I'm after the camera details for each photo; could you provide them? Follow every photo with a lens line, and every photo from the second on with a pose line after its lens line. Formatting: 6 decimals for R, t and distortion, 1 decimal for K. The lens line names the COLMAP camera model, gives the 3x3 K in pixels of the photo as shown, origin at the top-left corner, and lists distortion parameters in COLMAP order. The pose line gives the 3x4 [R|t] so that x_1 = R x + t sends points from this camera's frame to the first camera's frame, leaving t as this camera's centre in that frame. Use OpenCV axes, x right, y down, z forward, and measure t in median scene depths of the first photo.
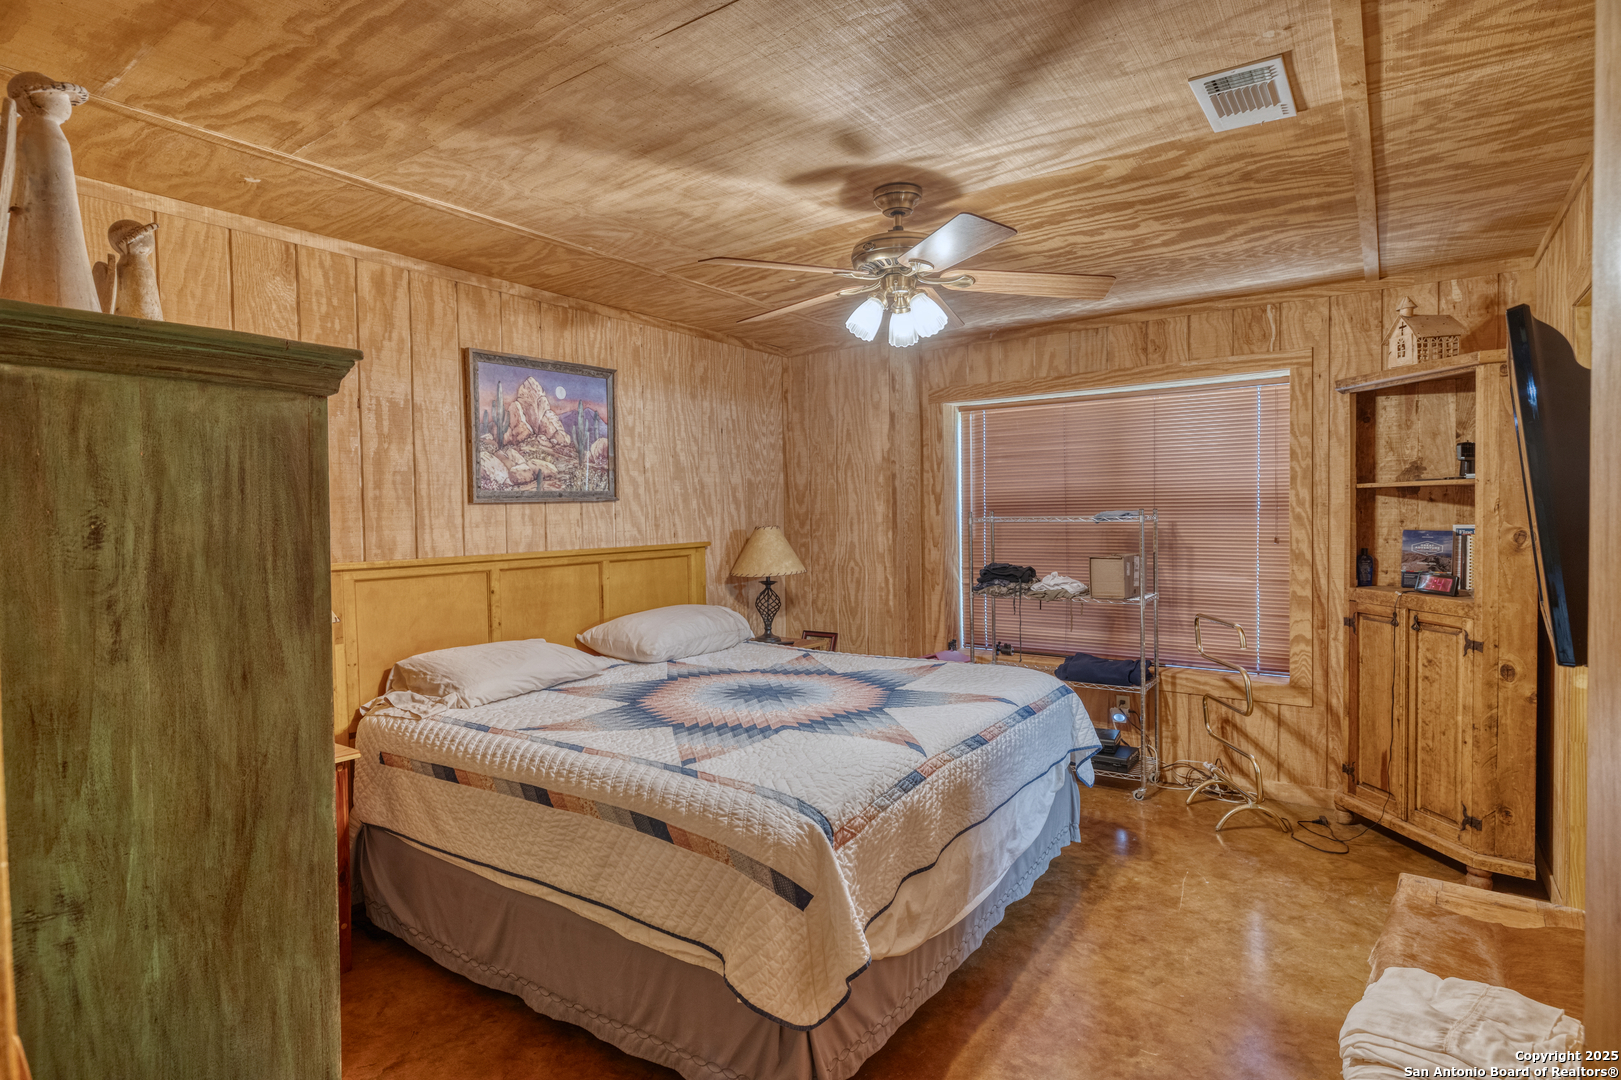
lens RADIAL K [[851.8, 0, 814.4], [0, 851.8, 536.8], [0, 0, 1]] dist [0.000369, -0.000011]
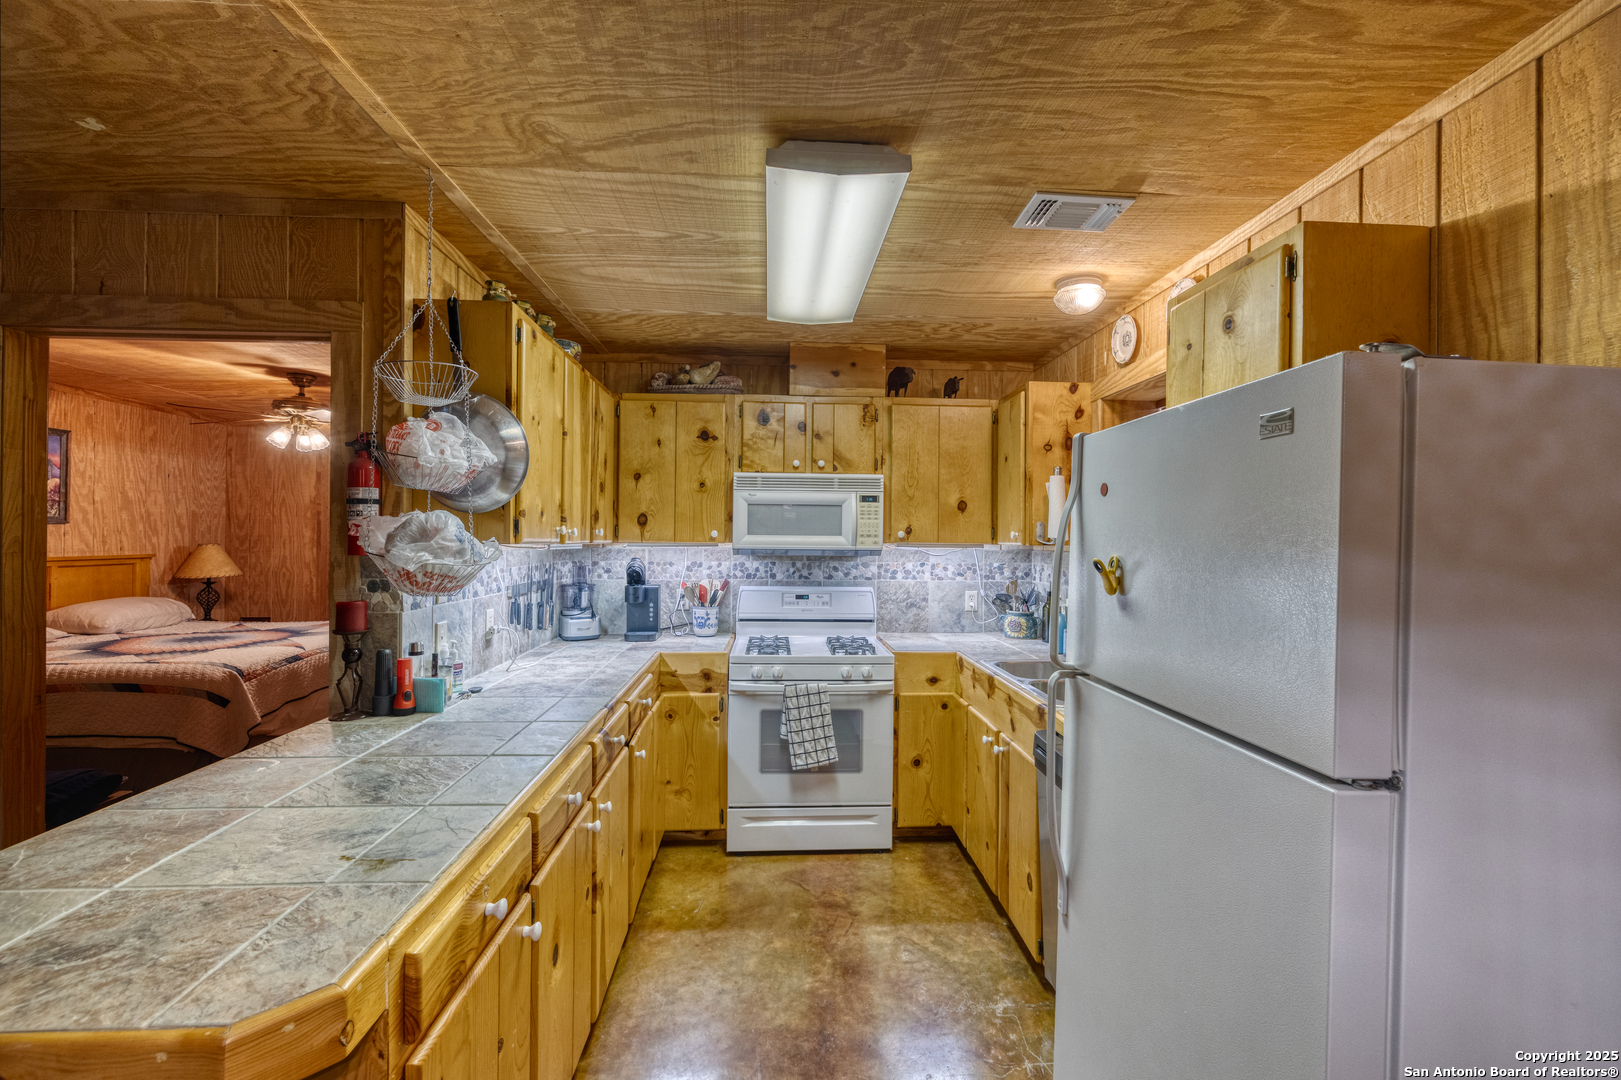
lens RADIAL K [[680.6, 0, 812.1], [0, 680.6, 533.1], [0, 0, 1]] dist [0.001355, -0.000523]
pose [[0.784150, 0.024720, 0.620079, 0.032031], [0.000290, 0.999192, -0.040200, 0.017393], [-0.620571, 0.031702, 0.783509, -0.586109]]
